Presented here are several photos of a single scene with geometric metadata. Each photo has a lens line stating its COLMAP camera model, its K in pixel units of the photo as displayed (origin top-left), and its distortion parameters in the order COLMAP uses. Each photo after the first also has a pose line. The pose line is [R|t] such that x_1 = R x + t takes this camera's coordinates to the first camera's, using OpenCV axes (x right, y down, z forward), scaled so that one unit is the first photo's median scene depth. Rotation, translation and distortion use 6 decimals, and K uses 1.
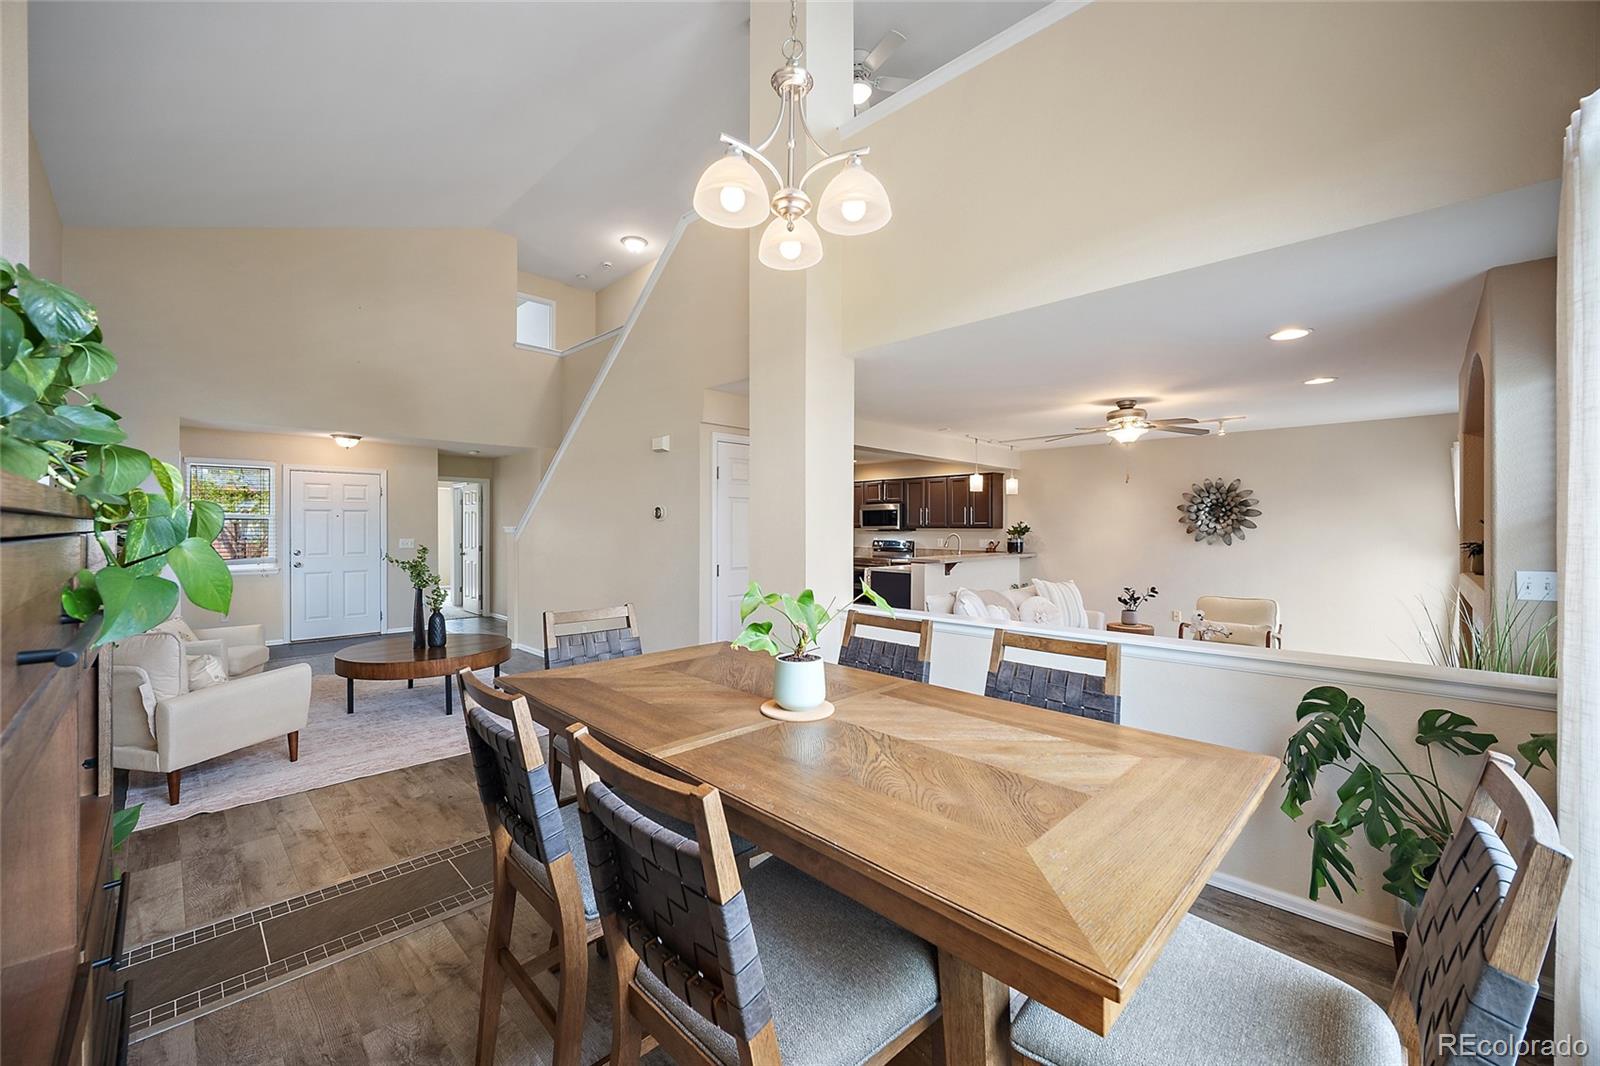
lens RADIAL K [[632.5, 0, 793.0], [0, 632.5, 537.9], [0, 0, 1]] dist [-0.002223, 0.000013]
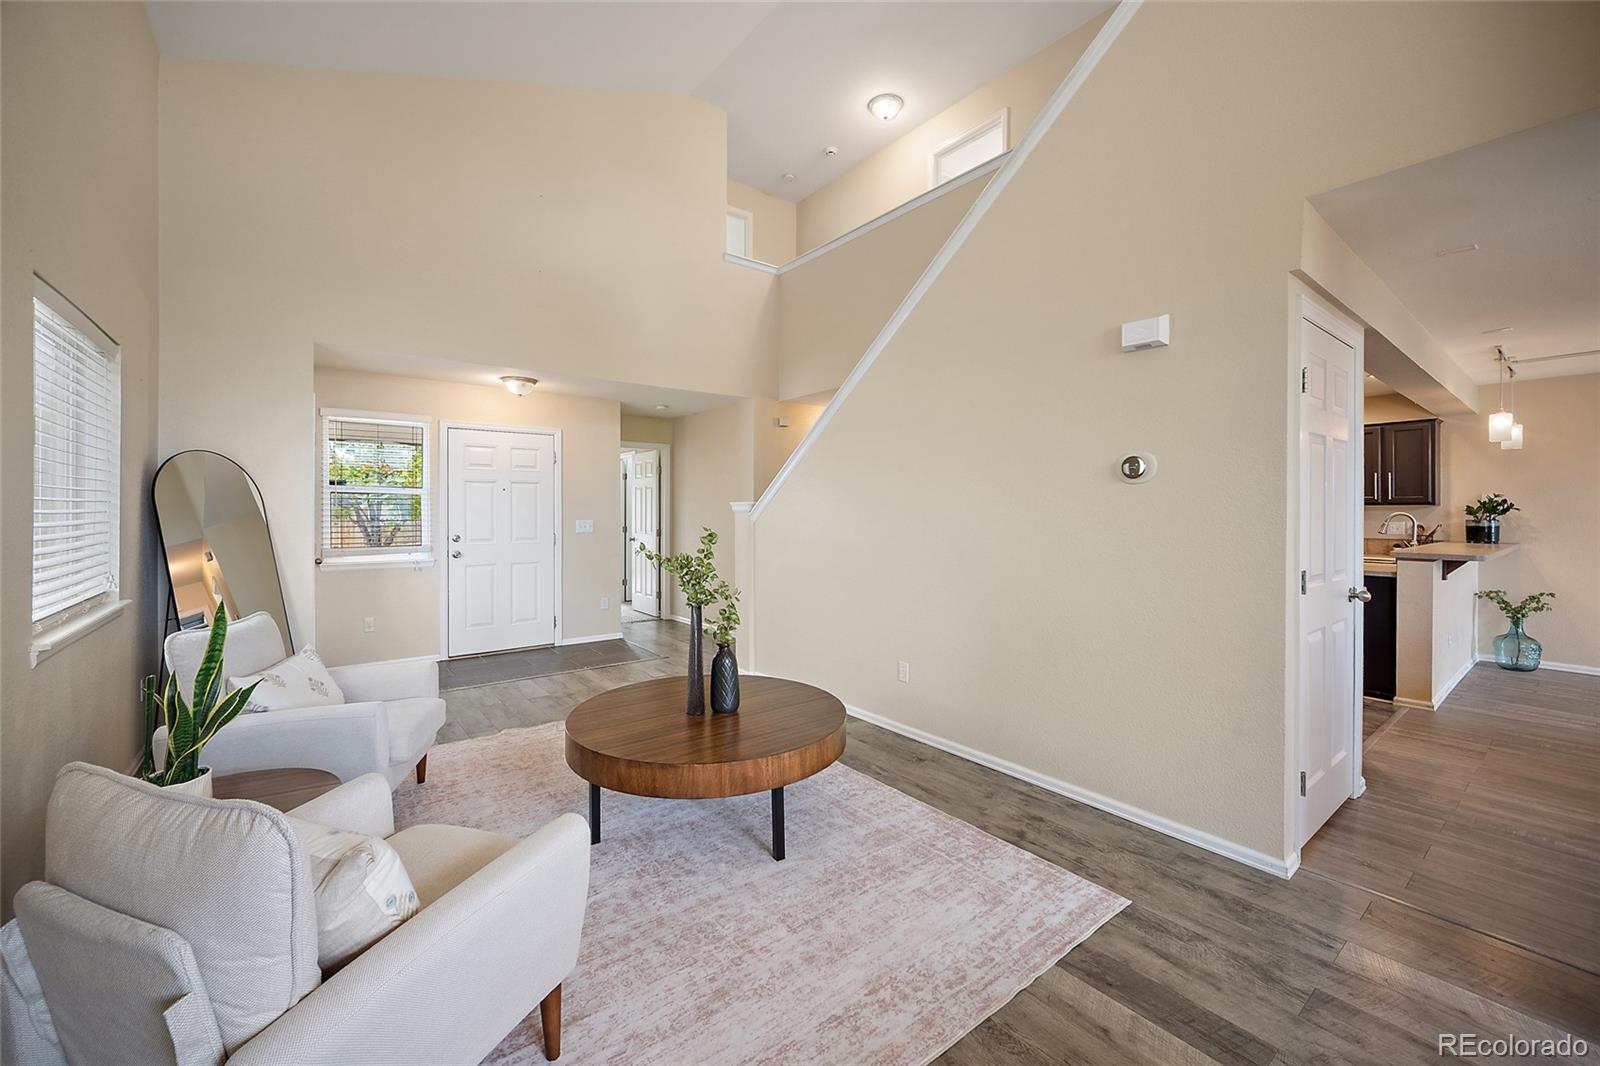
lens RADIAL K [[632.4, 0, 791.7], [0, 632.4, 522.0], [0, 0, 1]] dist [0.000625, -0.000123]
pose [[0.991614, 0.001117, -0.129228, -0.300871], [-0.001097, 0.999999, 0.000228, 0.003872], [0.129228, -0.000084, 0.991615, 0.316186]]
